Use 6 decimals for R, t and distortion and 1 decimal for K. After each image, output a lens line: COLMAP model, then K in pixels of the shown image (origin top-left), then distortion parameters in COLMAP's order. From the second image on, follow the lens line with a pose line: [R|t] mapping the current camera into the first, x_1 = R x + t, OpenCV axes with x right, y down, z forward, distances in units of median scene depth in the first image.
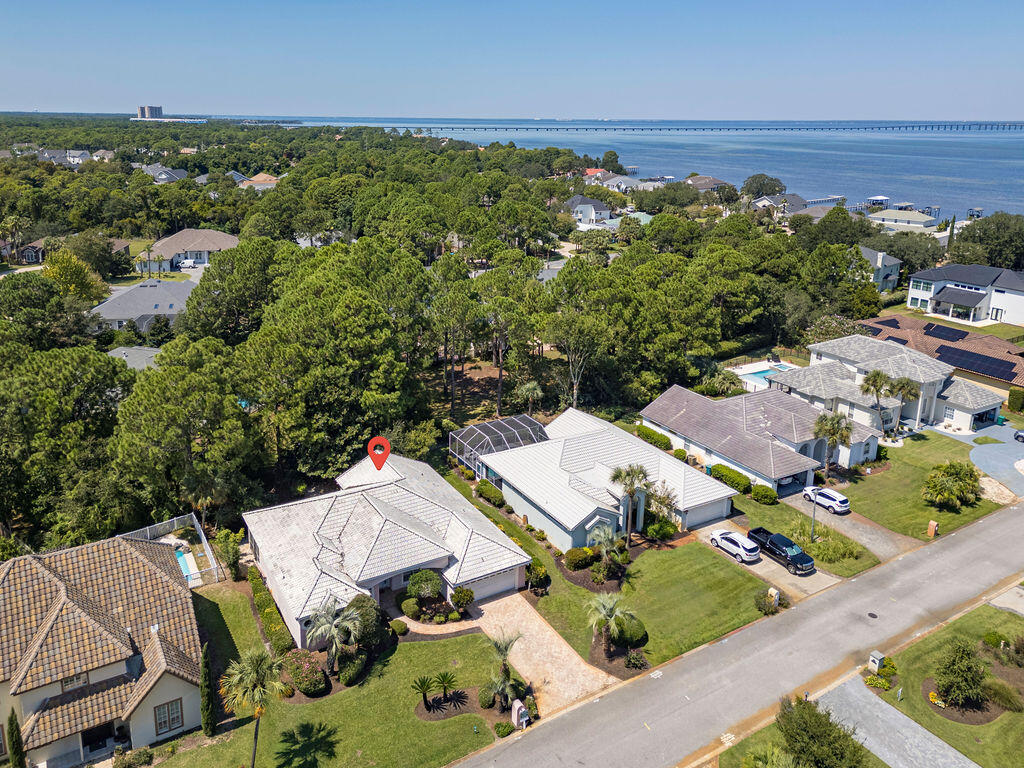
lens RADIAL K [[703.2, 0, 512.0], [0, 703.2, 384.0], [0, 0, 1]] dist [-0.003963, -0.001412]
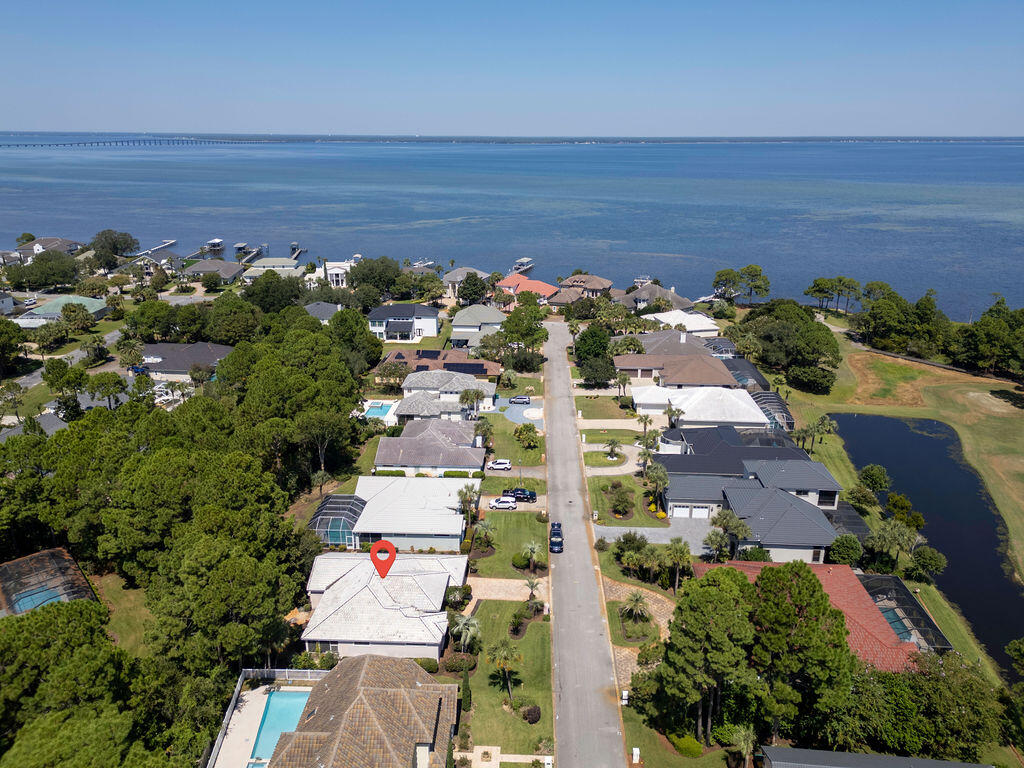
lens RADIAL K [[703.2, 0, 512.0], [0, 703.2, 384.0], [0, 0, 1]] dist [-0.003963, -0.001412]
pose [[0.509168, -0.276527, 0.815034, -0.795392], [0.279109, 0.948853, 0.147565, -0.244419], [-0.814153, 0.152348, 0.560307, -0.070935]]
